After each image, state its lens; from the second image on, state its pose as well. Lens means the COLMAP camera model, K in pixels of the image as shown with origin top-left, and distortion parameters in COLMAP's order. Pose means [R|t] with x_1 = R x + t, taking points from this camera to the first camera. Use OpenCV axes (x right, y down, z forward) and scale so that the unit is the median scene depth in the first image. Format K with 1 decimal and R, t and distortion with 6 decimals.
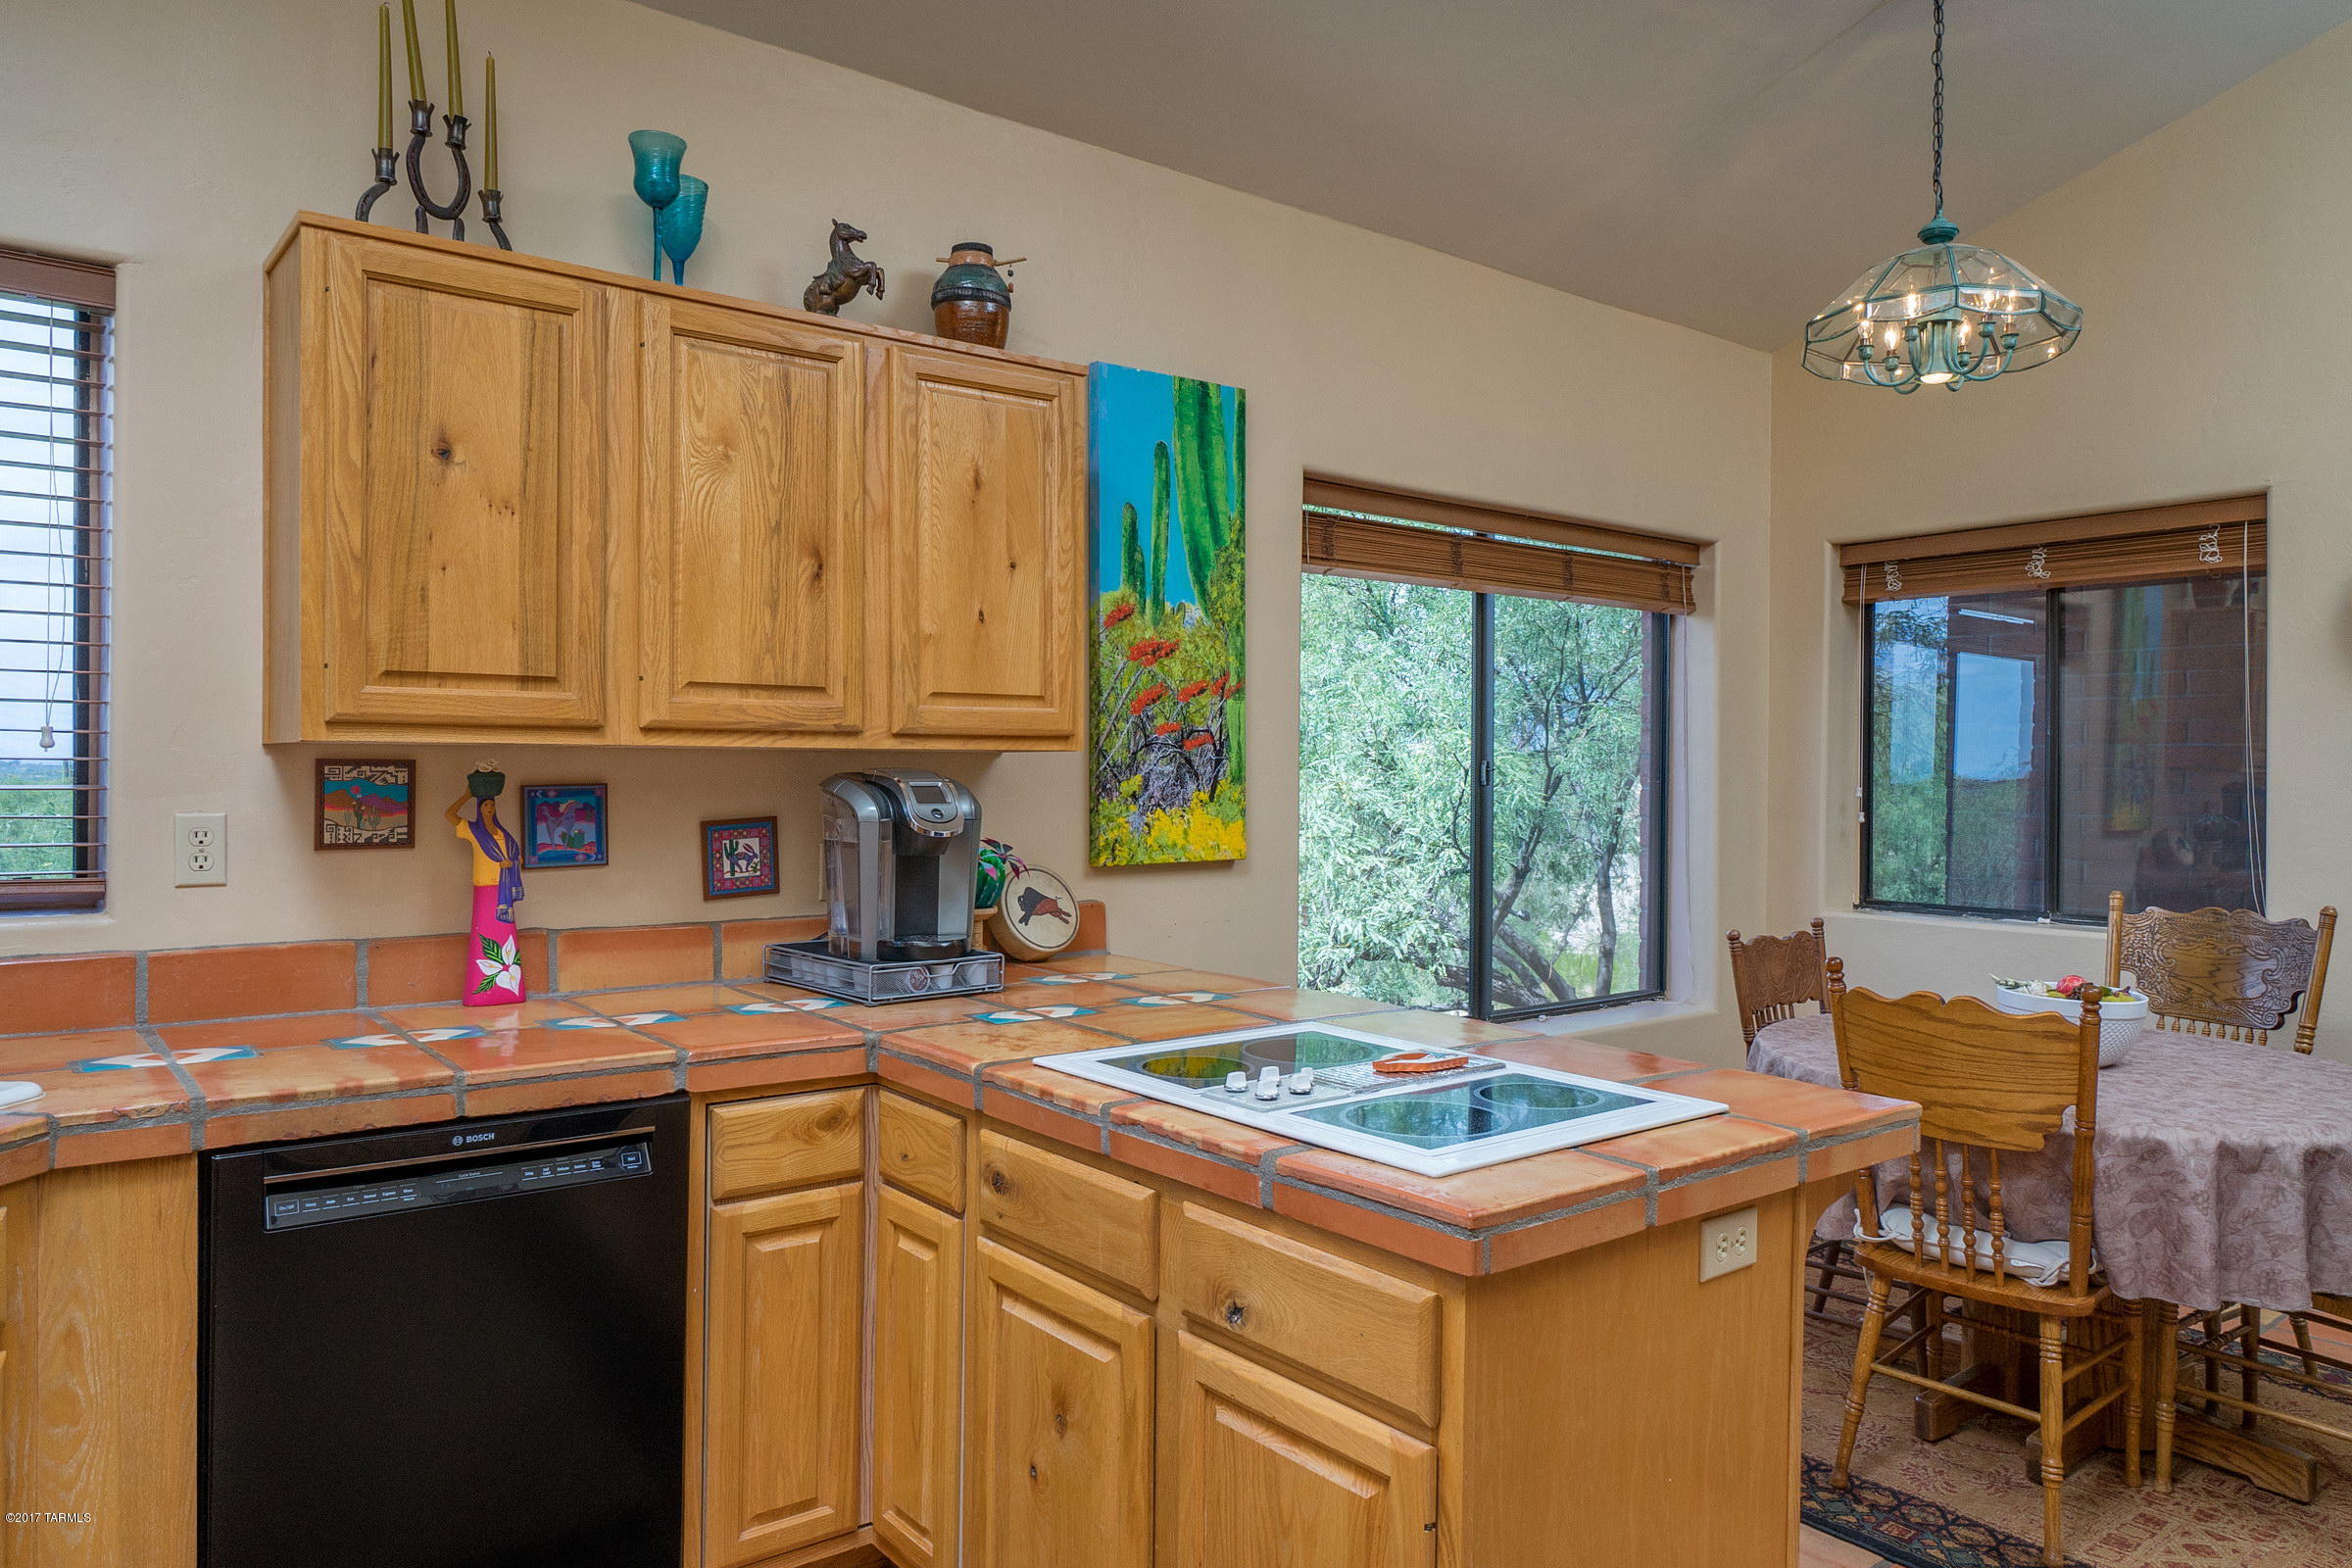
lens RADIAL K [[1581.5, 0, 1183.9], [0, 1581.5, 772.8], [0, 0, 1]] dist [-0.003811, -0.004029]
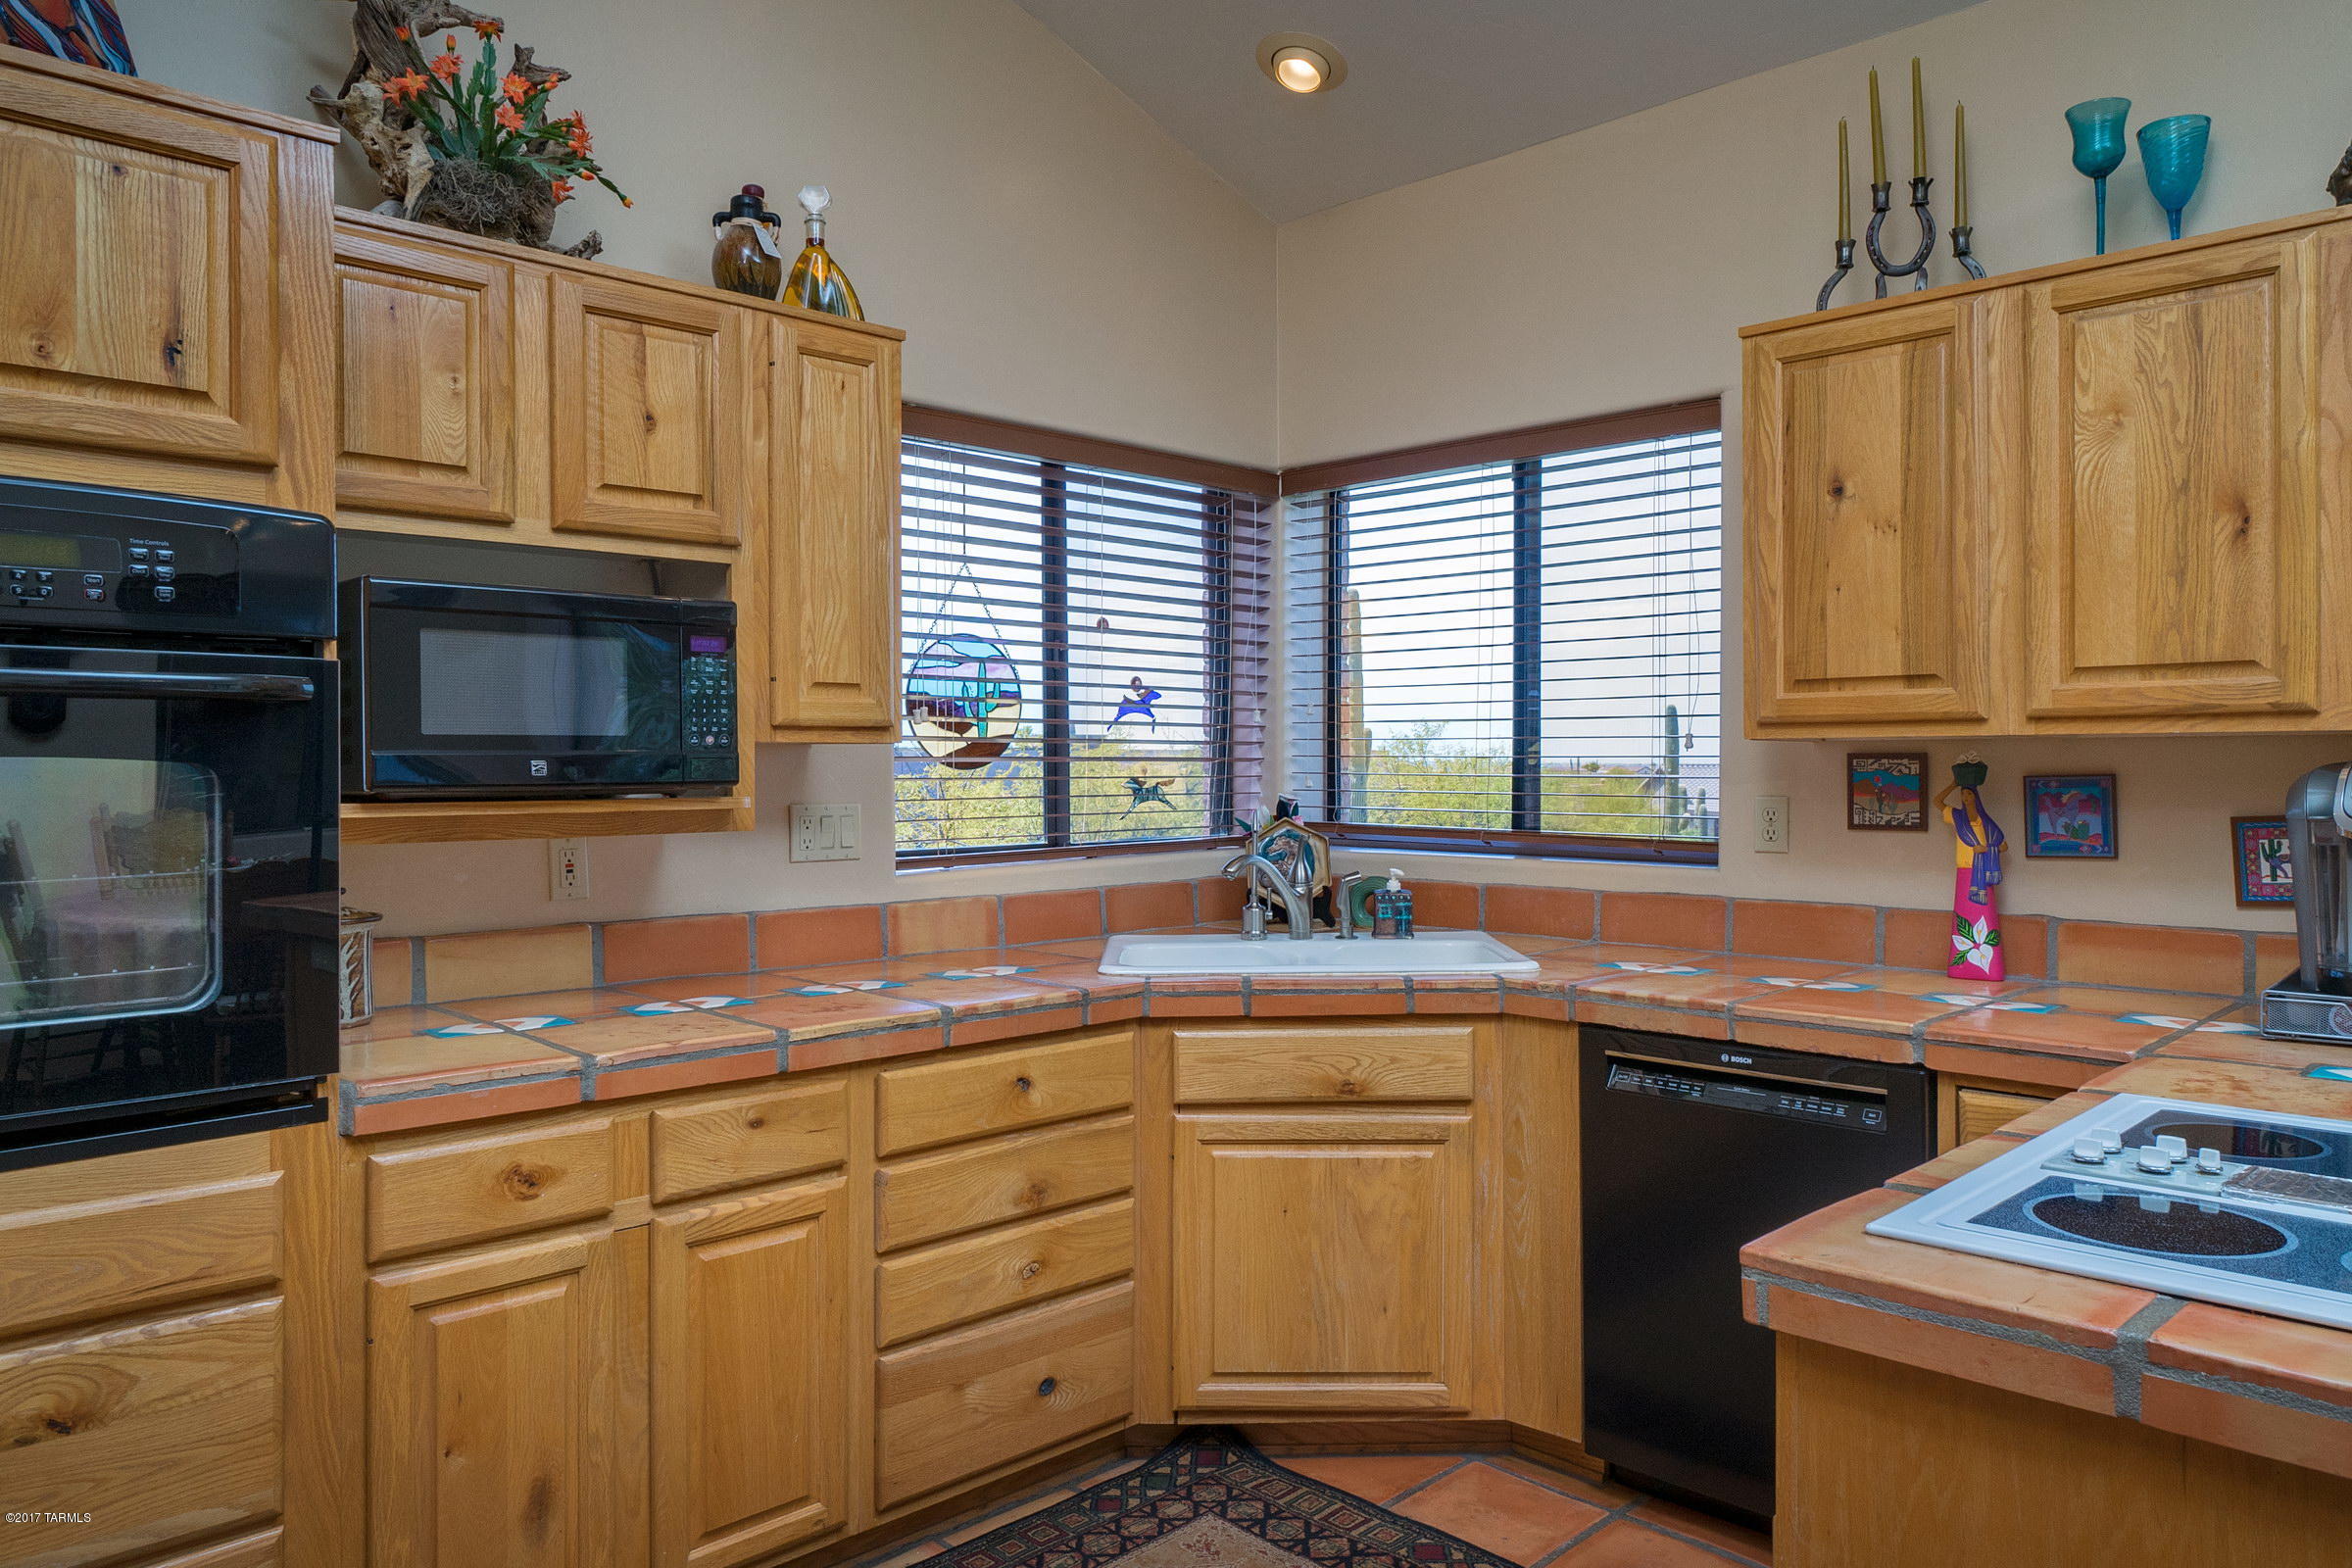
lens RADIAL K [[1678.2, 0, 1188.5], [0, 1678.2, 772.9], [0, 0, 1]] dist [-0.020678, 0.002911]
pose [[0.090345, -0.004453, -0.995901, 0.620480], [-0.001182, 0.999989, -0.004578, 0.011461], [0.995910, 0.001590, 0.090339, 0.349364]]
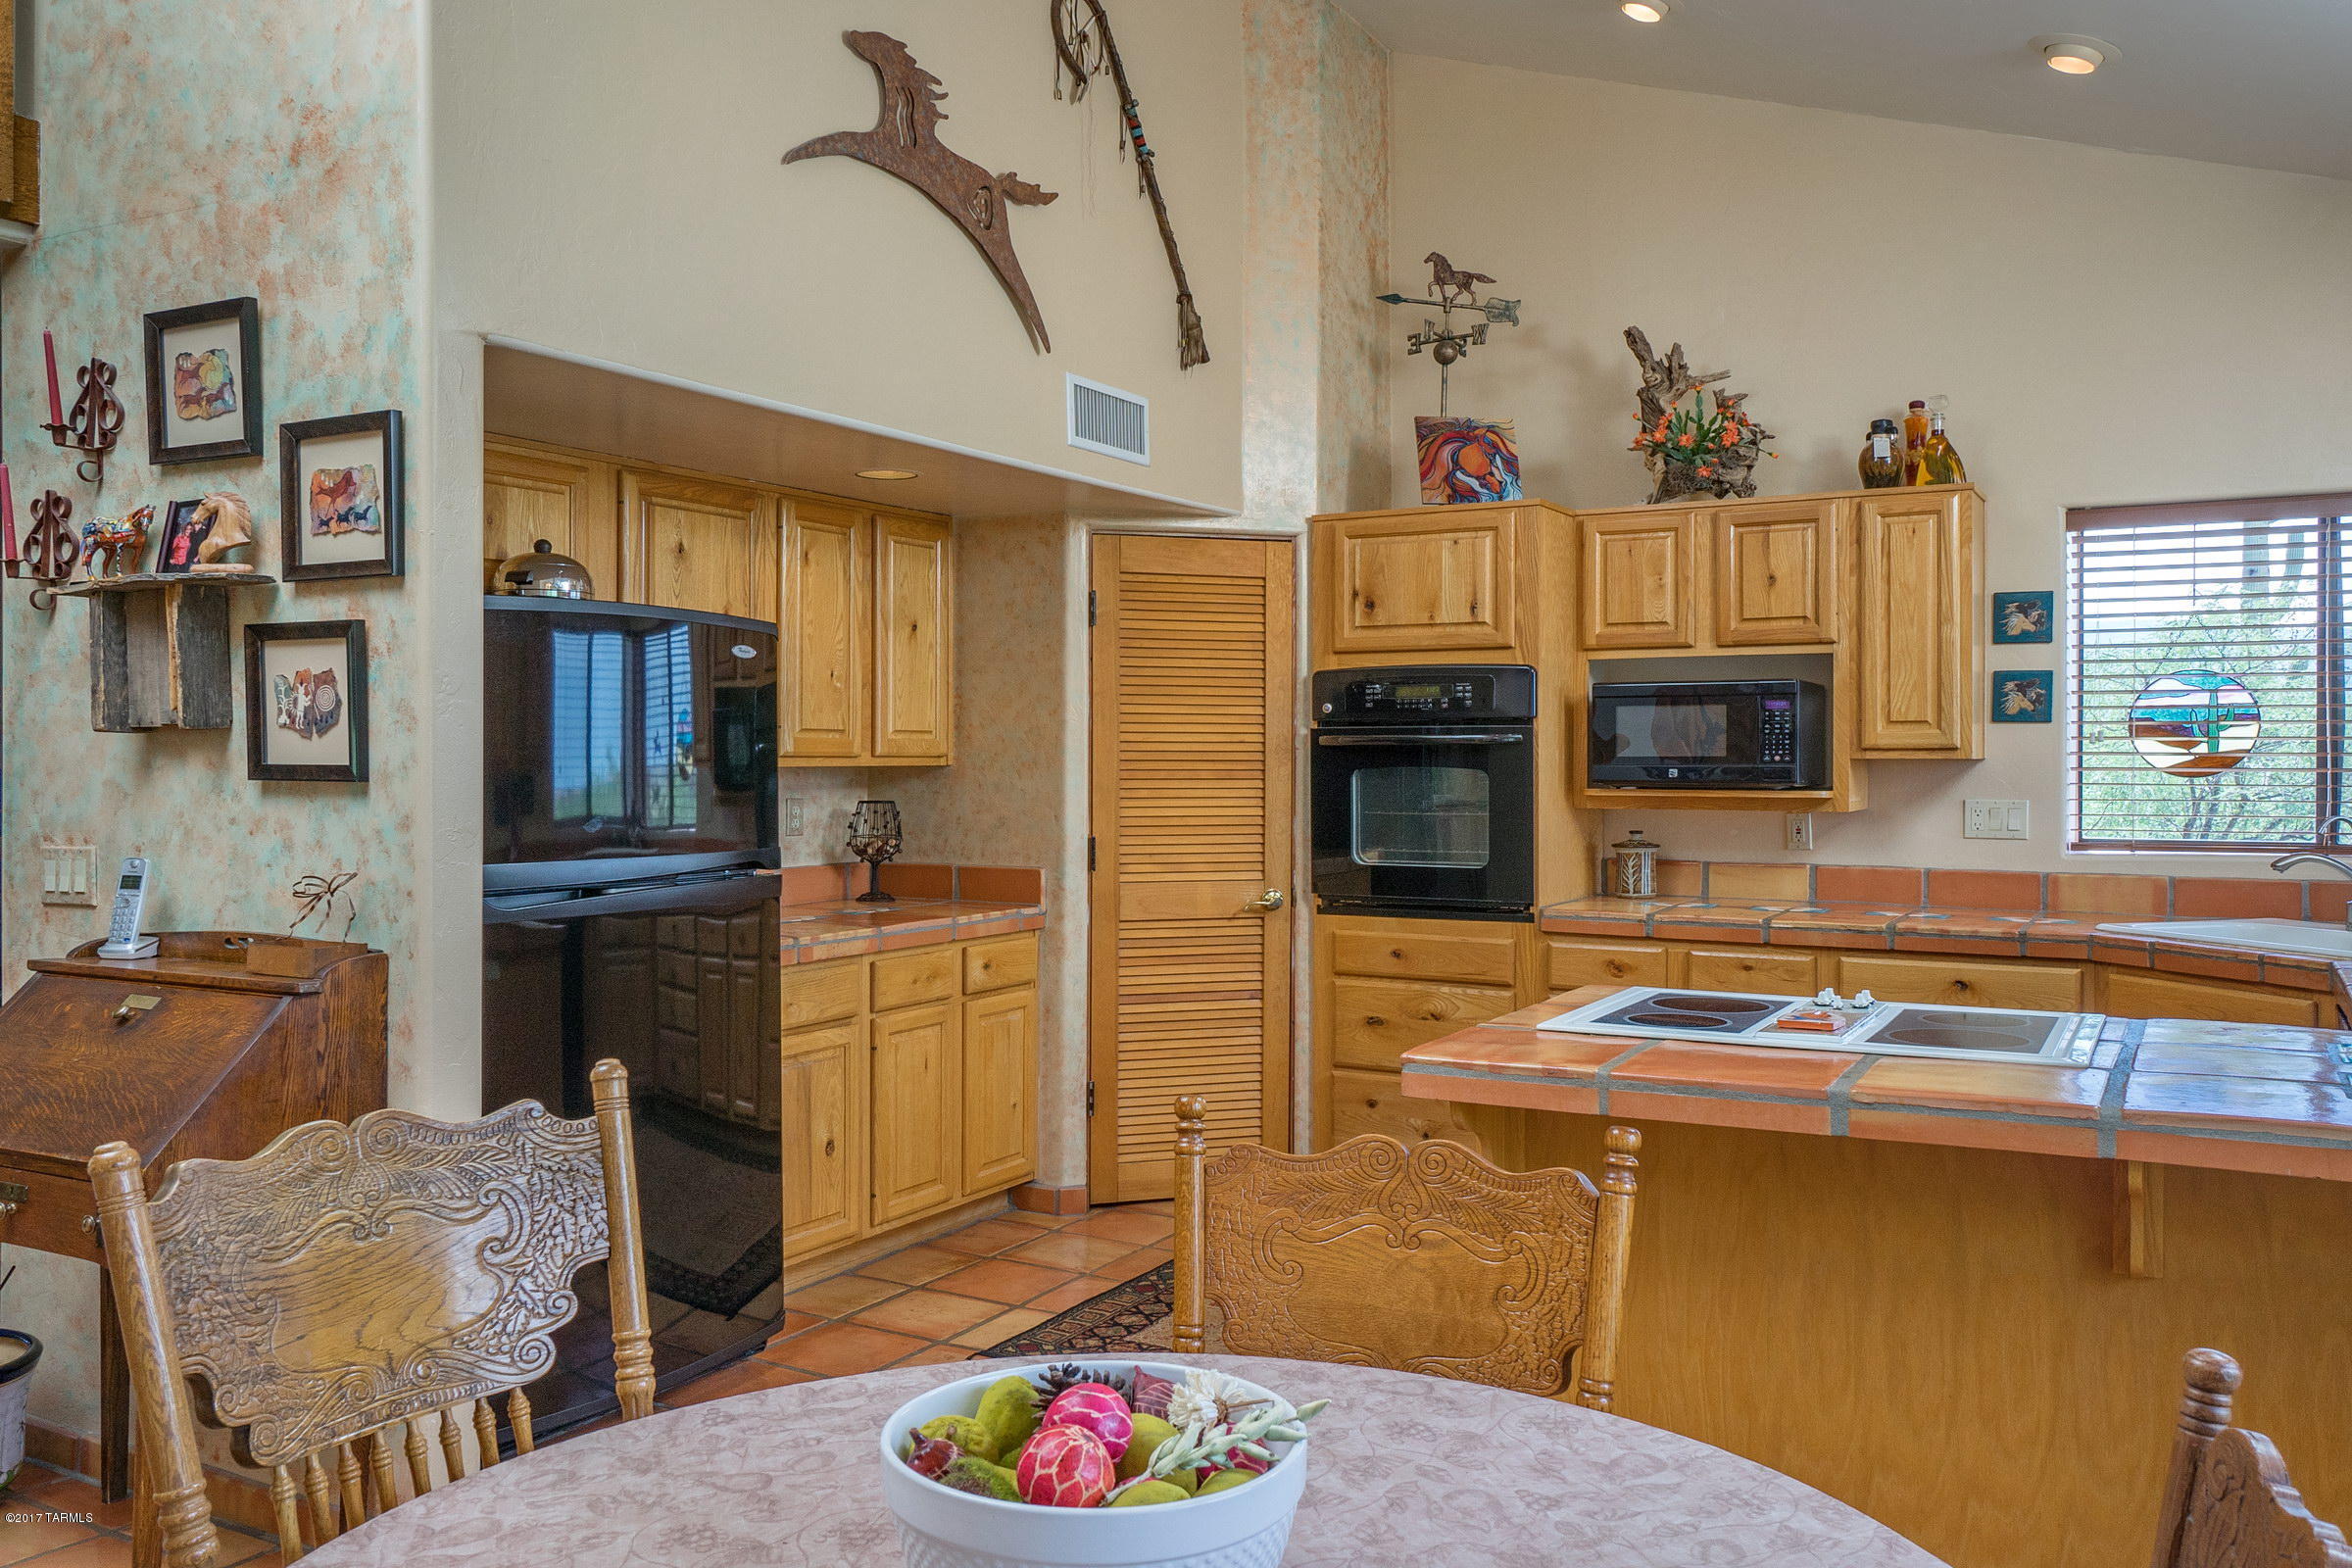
lens RADIAL K [[1696.6, 0, 1180.9], [0, 1696.6, 766.2], [0, 0, 1]] dist [-0.036131, 0.009285]
pose [[-0.931443, -0.012960, -0.363656, 0.832868], [-0.014765, 0.999889, 0.002183, 0.001631], [0.363587, 0.007403, -0.931531, 1.547679]]
